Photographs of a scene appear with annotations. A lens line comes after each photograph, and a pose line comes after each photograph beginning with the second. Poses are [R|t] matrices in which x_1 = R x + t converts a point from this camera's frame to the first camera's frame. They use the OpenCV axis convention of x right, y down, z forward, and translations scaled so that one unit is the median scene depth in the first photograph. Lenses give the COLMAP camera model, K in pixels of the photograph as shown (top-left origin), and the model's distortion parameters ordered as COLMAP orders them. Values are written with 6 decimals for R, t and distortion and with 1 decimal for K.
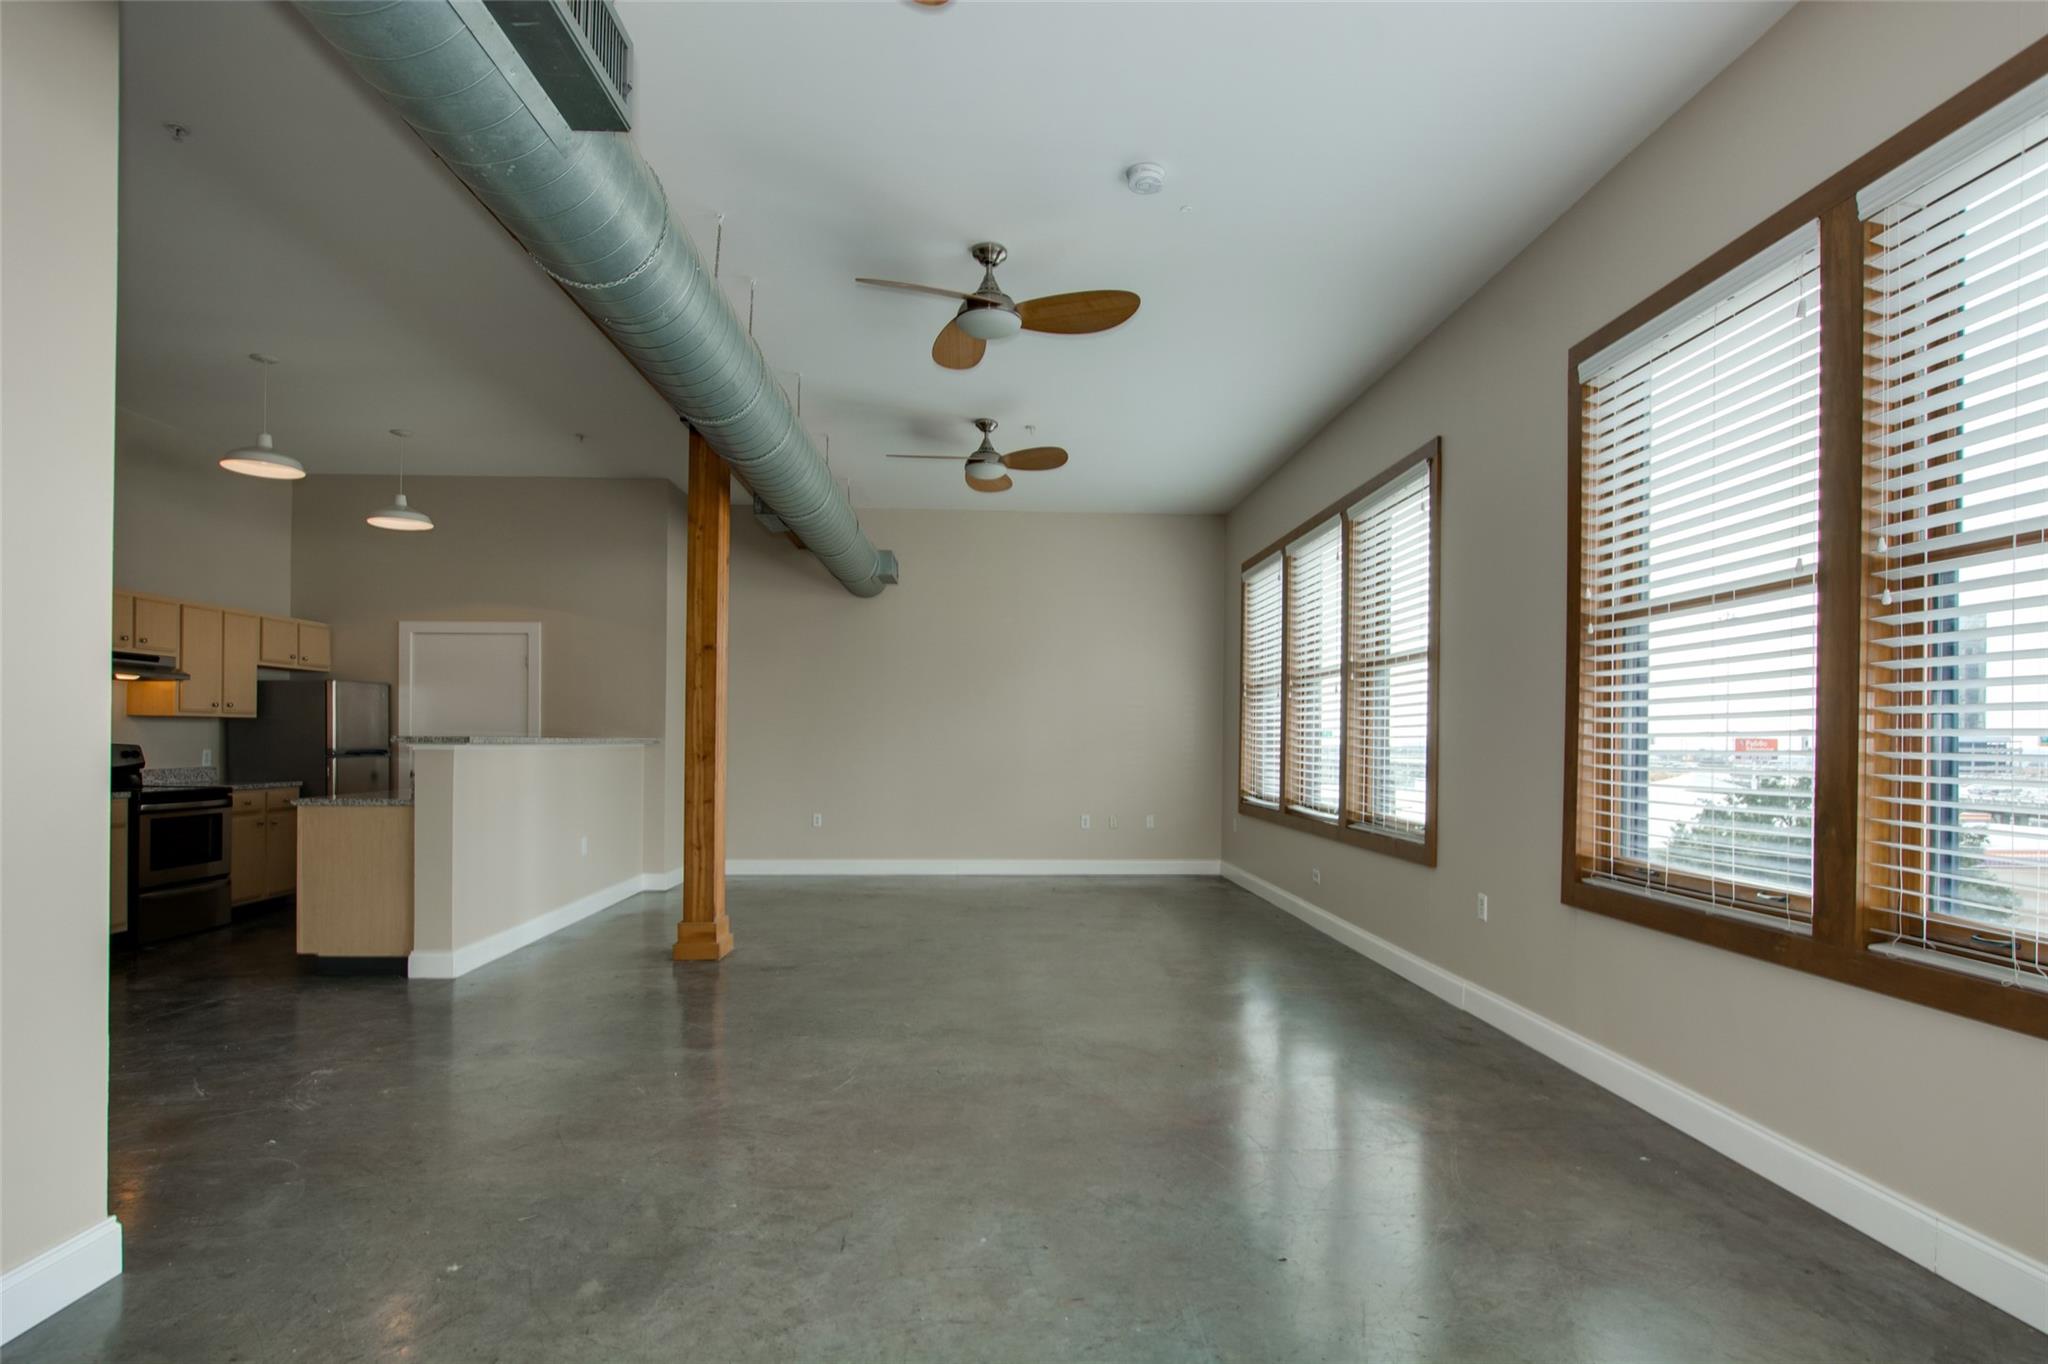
lens RADIAL K [[1045.8, 0, 1027.0], [0, 1045.8, 736.1], [0, 0, 1]] dist [-0.006123, 0.000419]
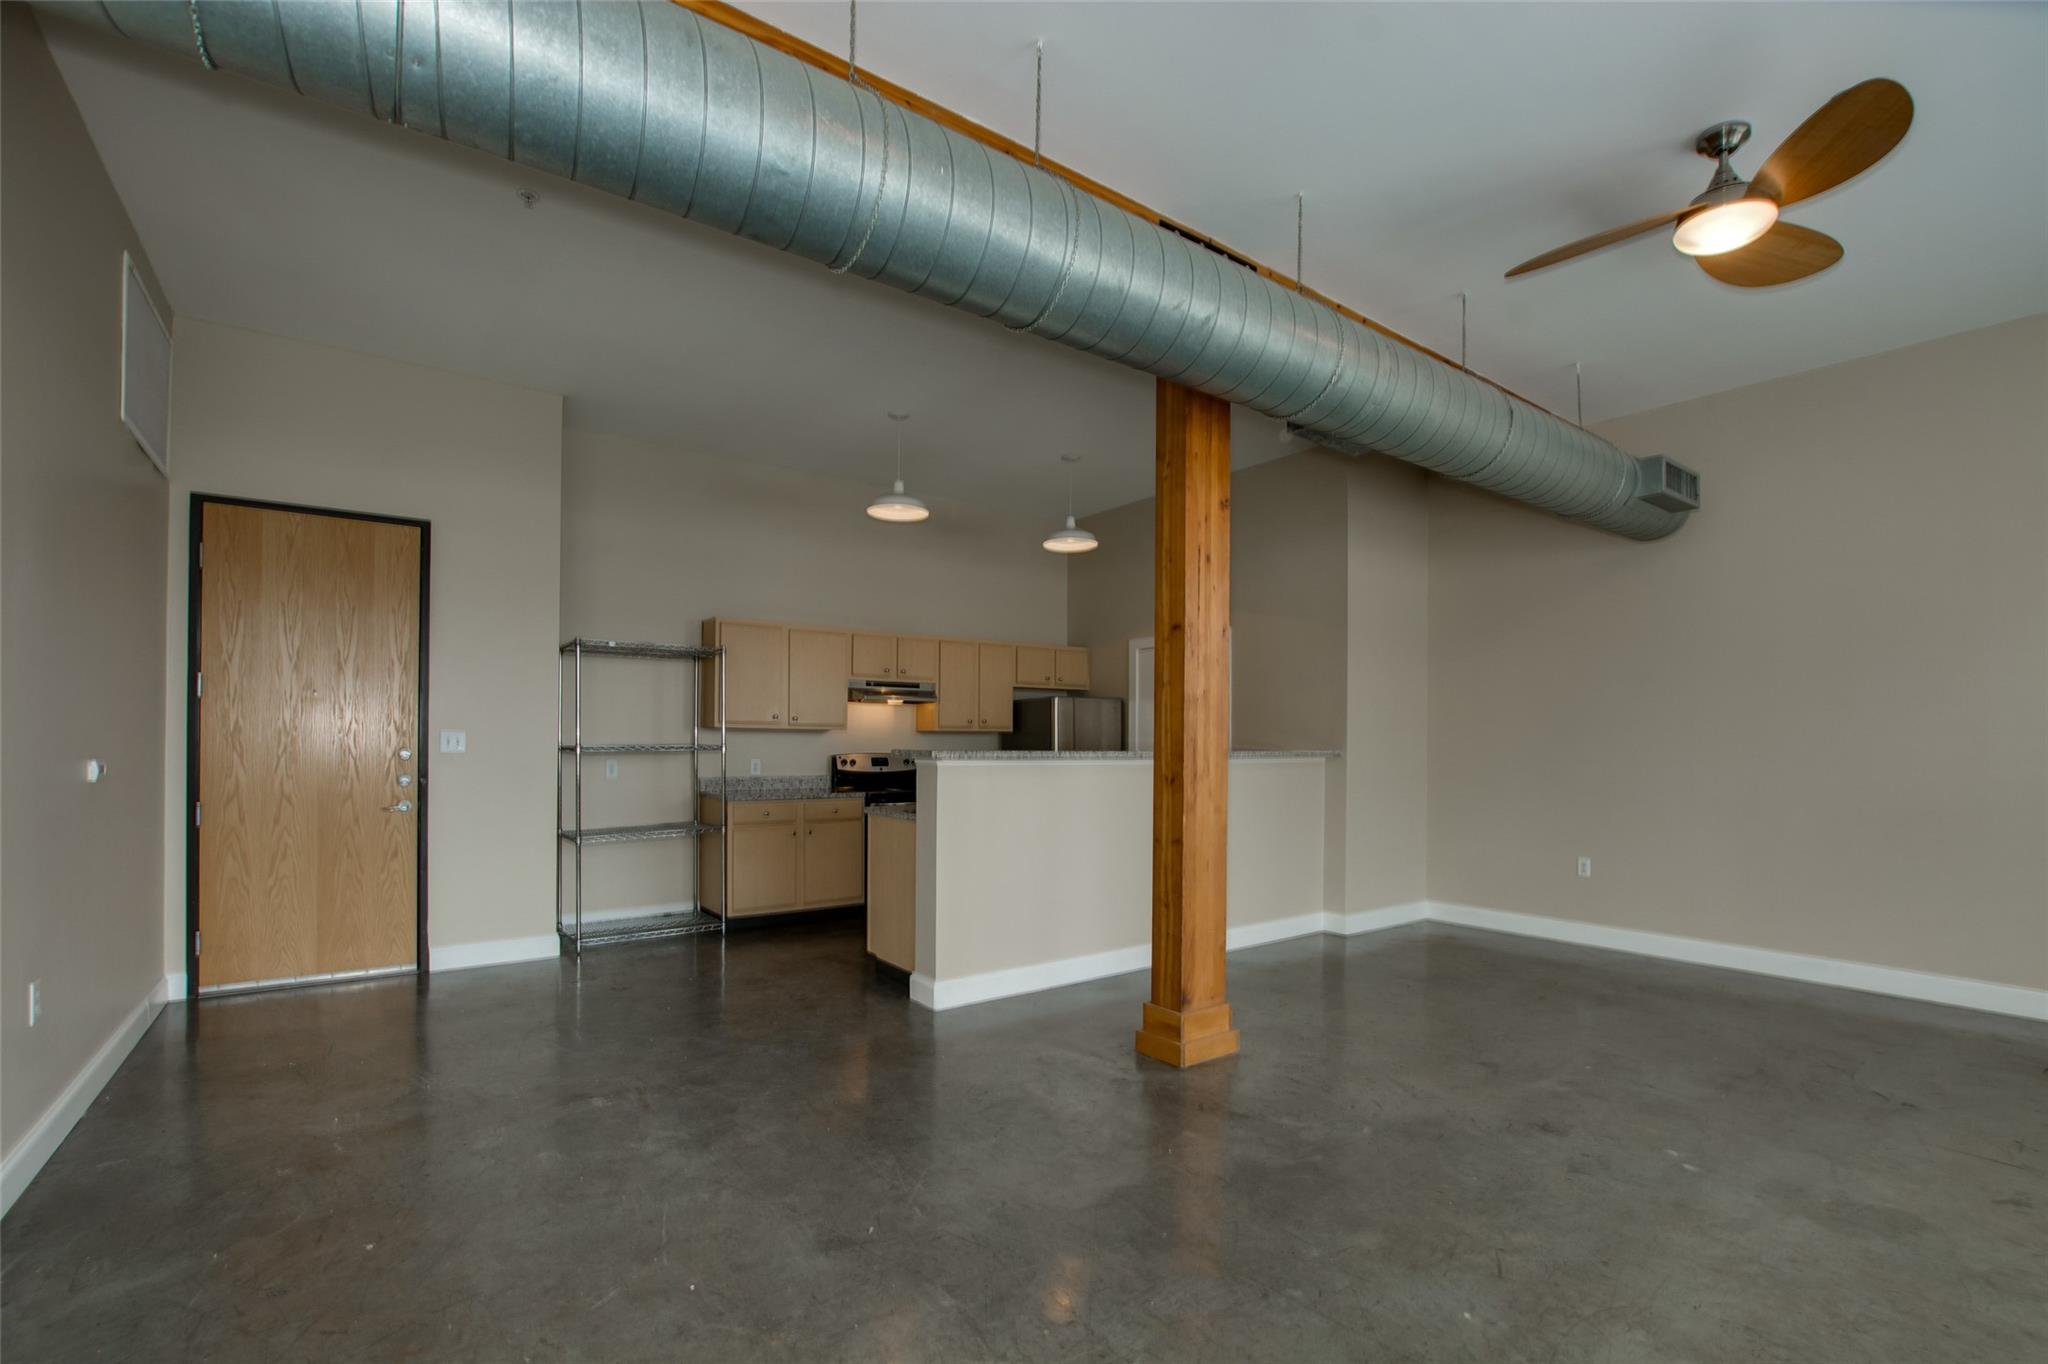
lens RADIAL K [[902.7, 0, 1022.8], [0, 902.7, 737.1], [0, 0, 1]] dist [-0.016522, 0.000312]
pose [[0.558794, -0.006611, -0.829280, 0.135714], [0.000210, 0.999969, -0.007830, -0.004399], [0.829307, 0.004201, 0.558778, 0.511461]]
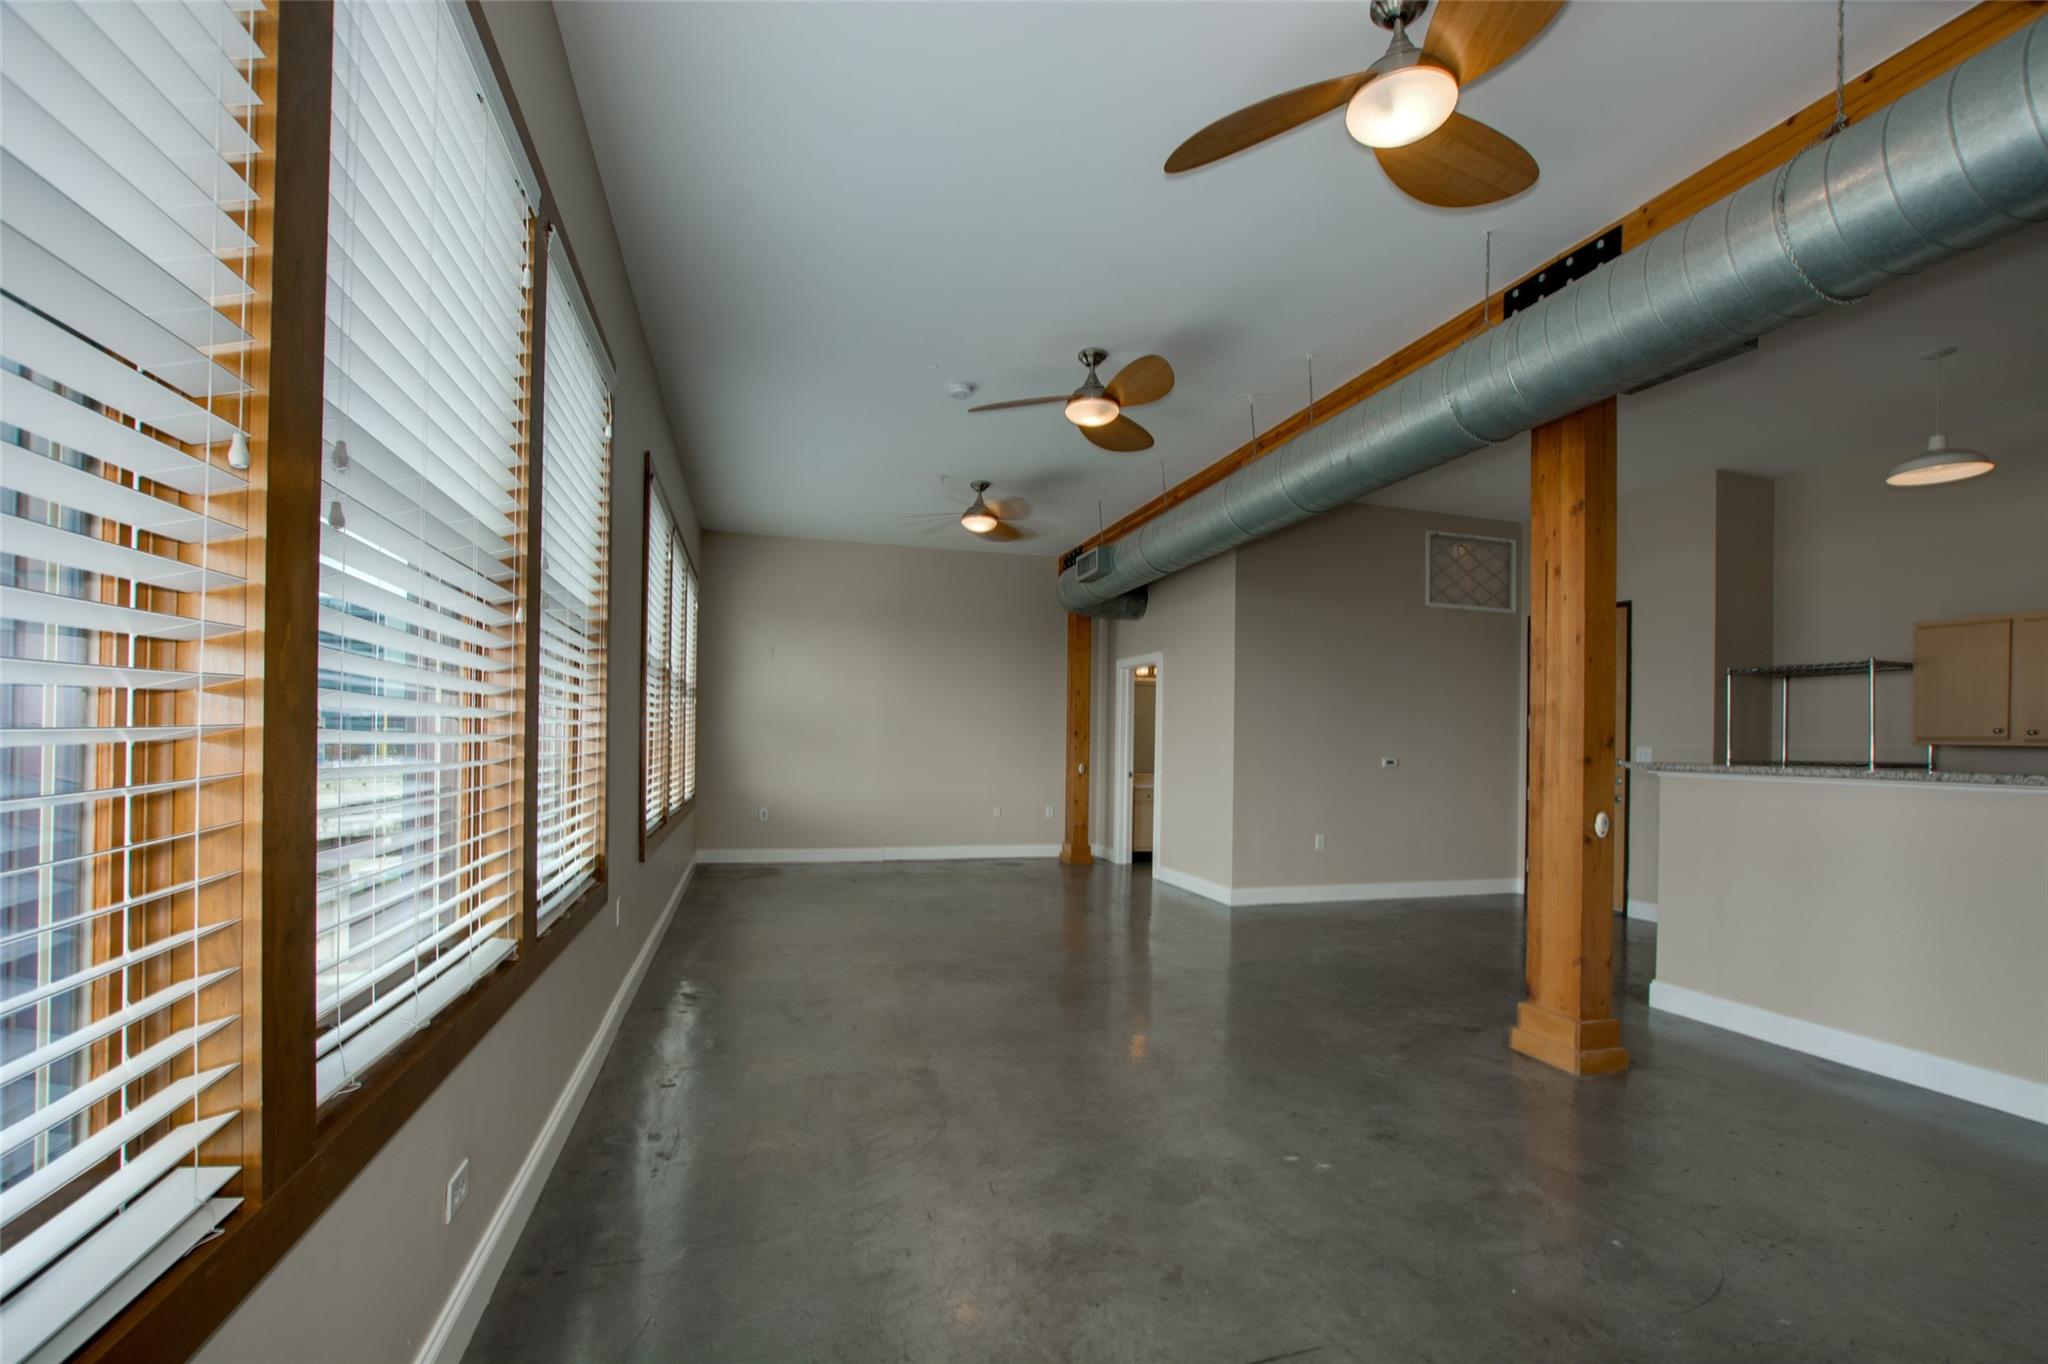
lens RADIAL K [[882.5, 0, 1018.9], [0, 882.5, 732.2], [0, 0, 1]] dist [-0.017156, 0.000026]
pose [[-0.971754, -0.025485, -0.234615, 0.195141], [-0.022624, 0.999633, -0.014876, -0.001718], [0.234908, -0.009148, -0.971975, 1.387482]]
